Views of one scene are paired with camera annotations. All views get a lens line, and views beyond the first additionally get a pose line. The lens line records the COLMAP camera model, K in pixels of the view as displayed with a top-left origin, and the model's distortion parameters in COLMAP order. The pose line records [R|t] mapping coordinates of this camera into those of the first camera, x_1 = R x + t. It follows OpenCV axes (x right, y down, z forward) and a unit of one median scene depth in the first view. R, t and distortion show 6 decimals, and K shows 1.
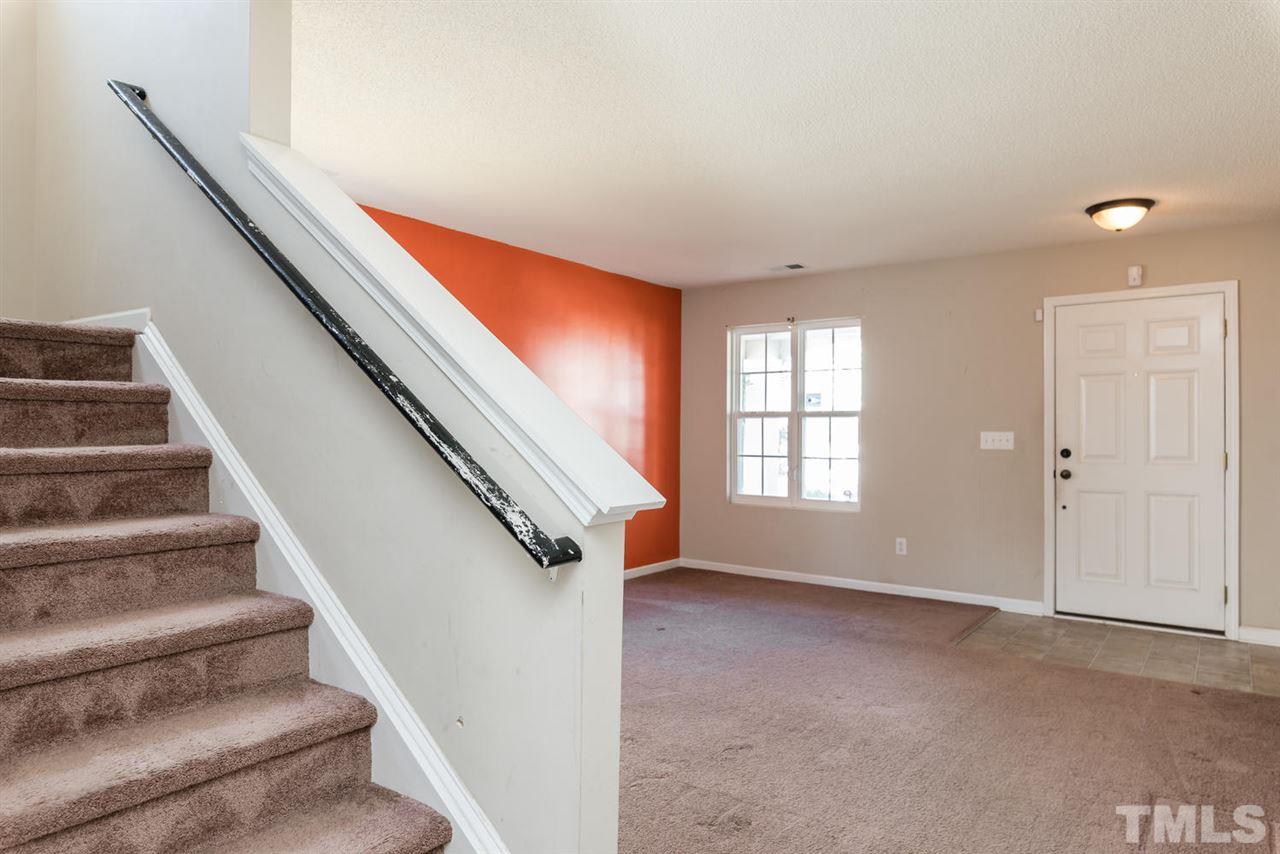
lens RADIAL K [[774.0, 0, 635.9], [0, 774.0, 426.3], [0, 0, 1]] dist [-0.001813, -0.002623]
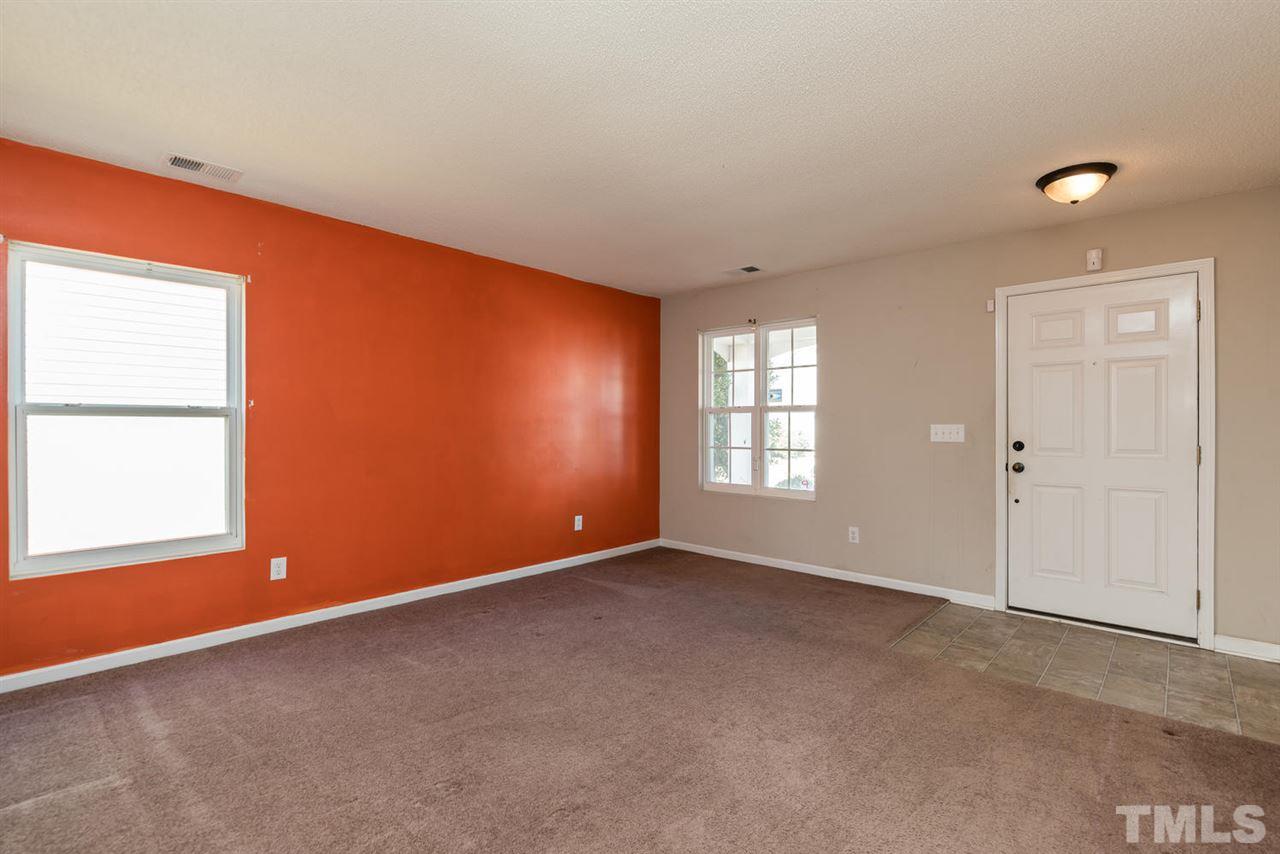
lens RADIAL K [[580.8, 0, 632.5], [0, 580.8, 427.4], [0, 0, 1]] dist [-0.009613, 0.001269]
pose [[0.994506, -0.004605, -0.104583, 0.144247], [0.005598, 0.999942, 0.009203, 0.001818], [0.104534, -0.009738, 0.994474, 0.217536]]
